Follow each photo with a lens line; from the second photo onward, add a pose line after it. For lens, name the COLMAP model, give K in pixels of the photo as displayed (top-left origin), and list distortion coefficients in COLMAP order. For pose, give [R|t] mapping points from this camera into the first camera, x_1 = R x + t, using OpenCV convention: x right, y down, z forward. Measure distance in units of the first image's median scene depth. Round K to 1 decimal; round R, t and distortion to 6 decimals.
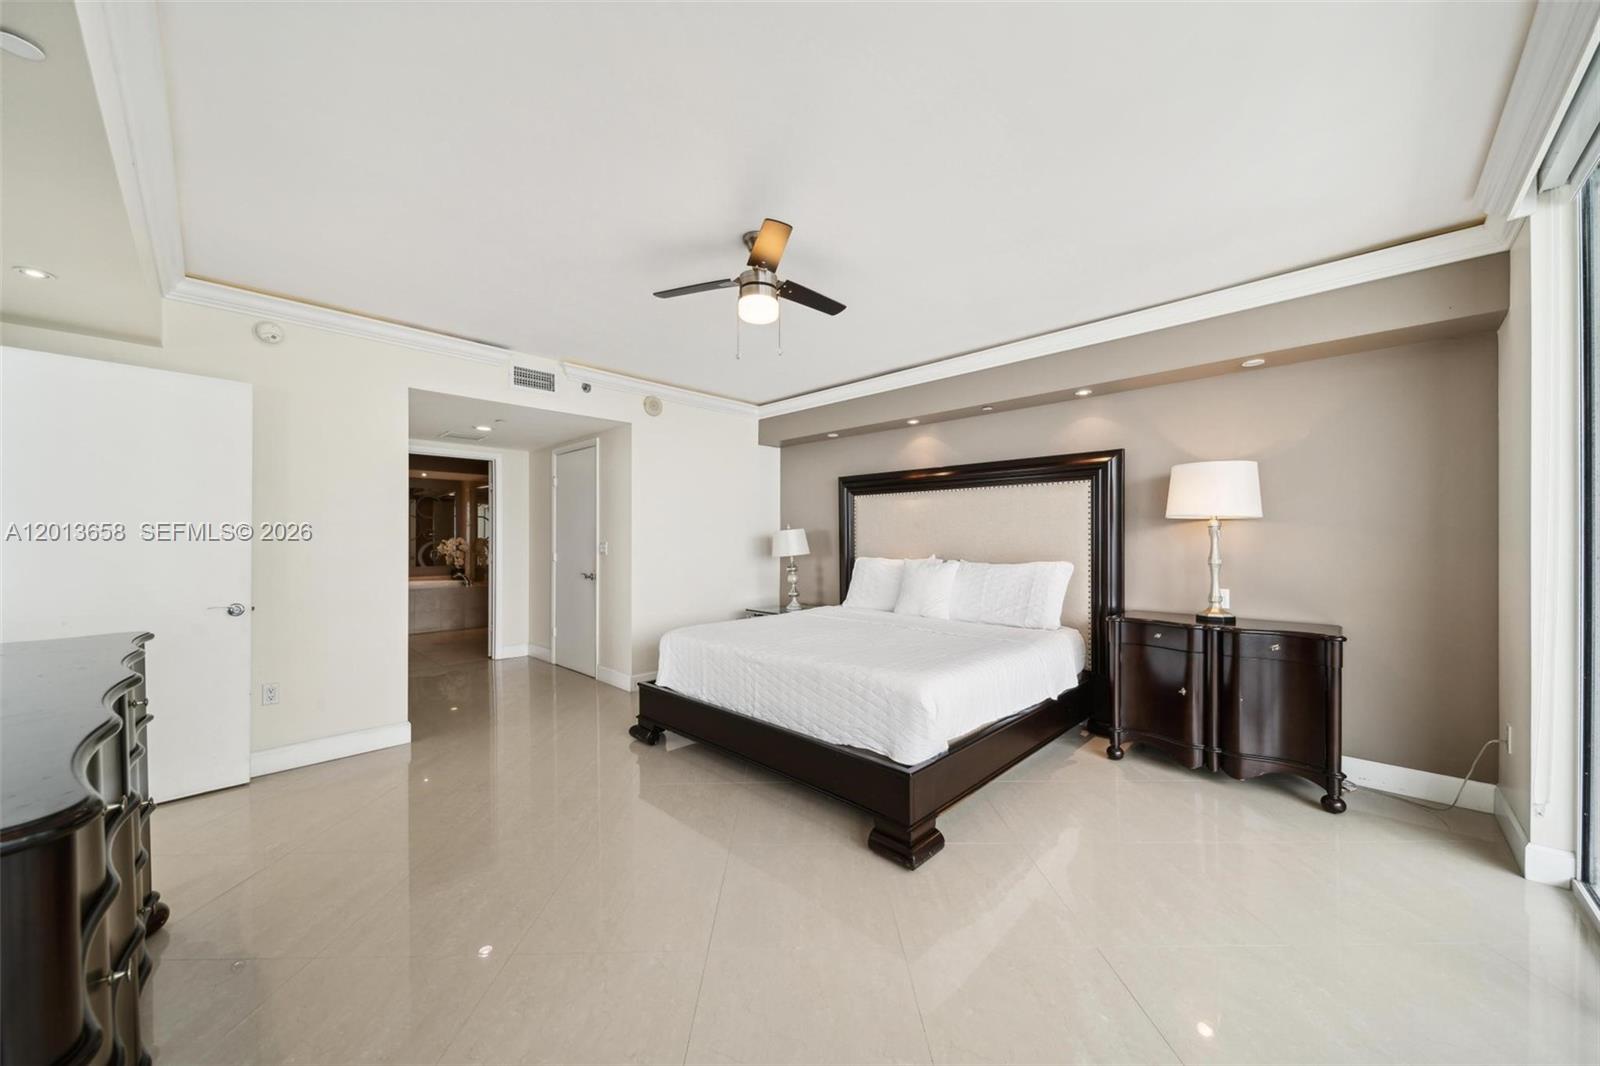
lens RADIAL K [[566.4, 0, 802.2], [0, 566.4, 537.1], [0, 0, 1]] dist [0.001554, 0.000015]
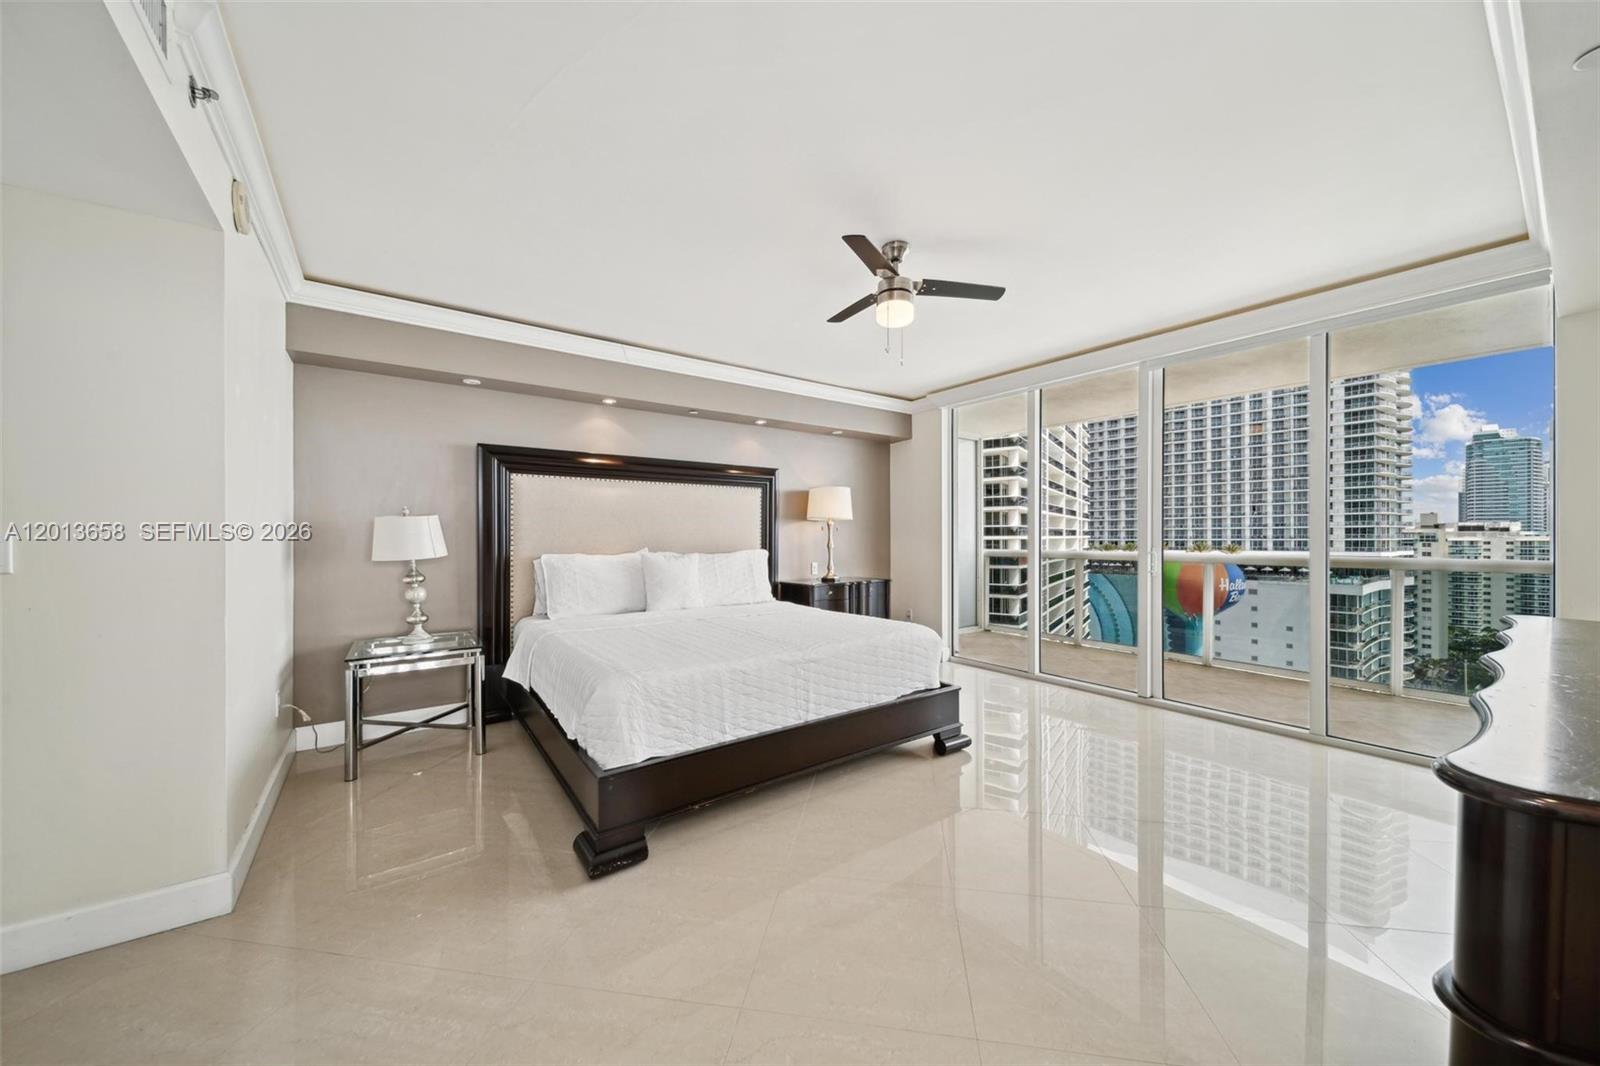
lens RADIAL K [[562.2, 0, 801.8], [0, 562.2, 535.2], [0, 0, 1]] dist [0.000568, -0.000260]
pose [[0.164544, 0.004291, 0.986360, -0.791191], [-0.001021, 0.999991, -0.004180, 0.015552], [-0.986369, -0.000319, 0.164546, 0.691563]]
